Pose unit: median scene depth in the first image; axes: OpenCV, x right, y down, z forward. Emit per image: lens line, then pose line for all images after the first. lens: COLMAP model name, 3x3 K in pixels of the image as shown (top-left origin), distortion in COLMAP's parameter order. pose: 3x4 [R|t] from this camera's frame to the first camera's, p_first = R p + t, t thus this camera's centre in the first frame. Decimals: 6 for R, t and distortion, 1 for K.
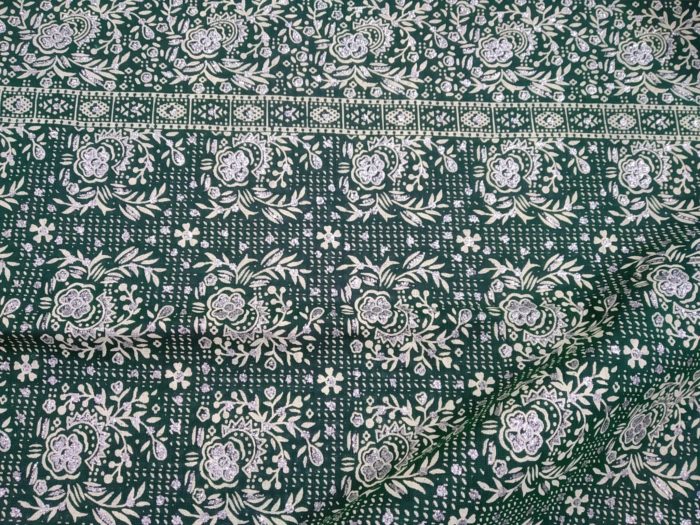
lens RADIAL K [[560.2, 0, 341.2], [0, 560.2, 260.5], [0, 0, 1]] dist [0.035595, -0.123732]
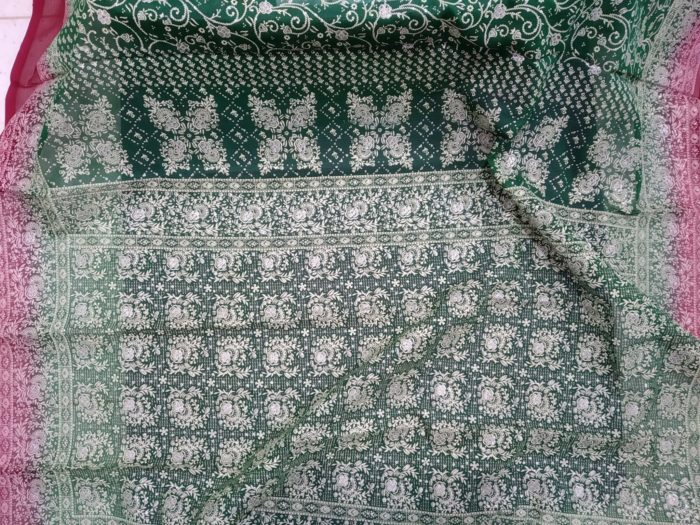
lens RADIAL K [[560.2, 0, 341.2], [0, 560.2, 260.5], [0, 0, 1]] dist [0.035595, -0.123732]
pose [[0.998237, -0.055454, -0.021158, 0.007208], [0.058384, 0.981589, 0.181862, -0.721636], [0.010683, -0.182776, 0.983096, -1.947815]]
